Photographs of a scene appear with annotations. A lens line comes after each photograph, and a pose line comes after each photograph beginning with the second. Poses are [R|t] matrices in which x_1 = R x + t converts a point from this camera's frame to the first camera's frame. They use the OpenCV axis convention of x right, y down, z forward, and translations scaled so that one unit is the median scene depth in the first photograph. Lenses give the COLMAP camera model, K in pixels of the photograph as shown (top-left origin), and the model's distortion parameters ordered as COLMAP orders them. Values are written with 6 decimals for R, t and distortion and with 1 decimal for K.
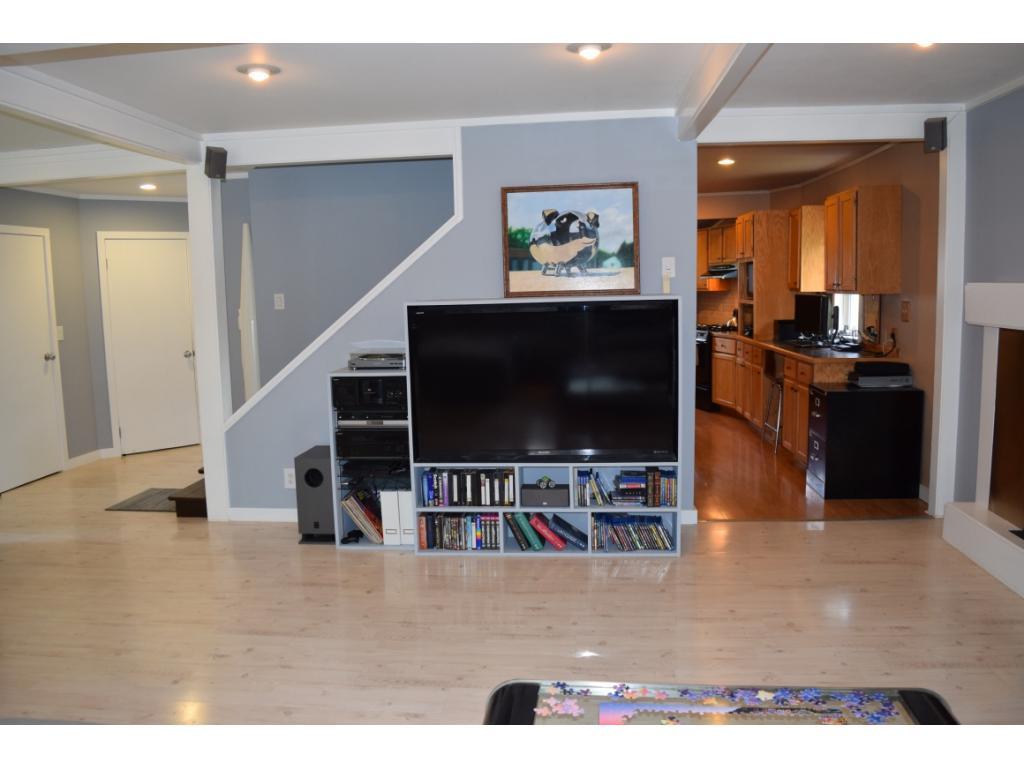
lens RADIAL K [[803.2, 0, 512.0], [0, 803.2, 384.0], [0, 0, 1]] dist [-0.084147, 0.009152]
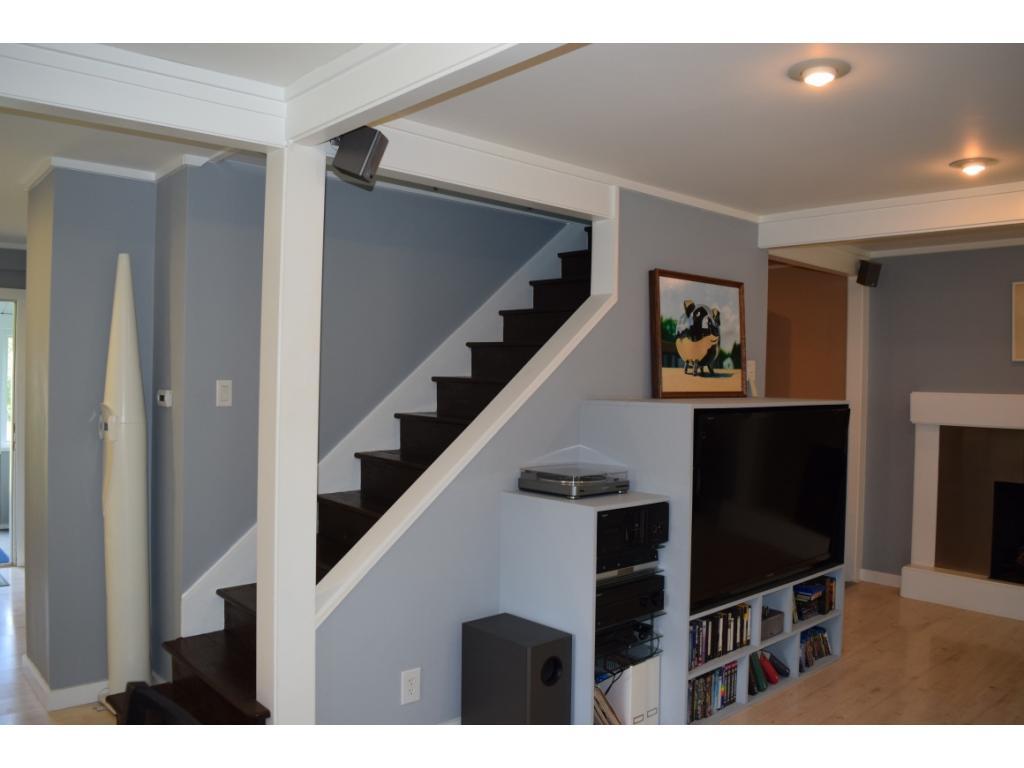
lens RADIAL K [[803.2, 0, 512.0], [0, 803.2, 384.0], [0, 0, 1]] dist [-0.084147, 0.009152]
pose [[0.678184, 0.029748, 0.734290, -0.738157], [0.055721, 0.994223, -0.091741, -0.055162], [-0.732777, 0.103133, 0.672608, 0.555612]]
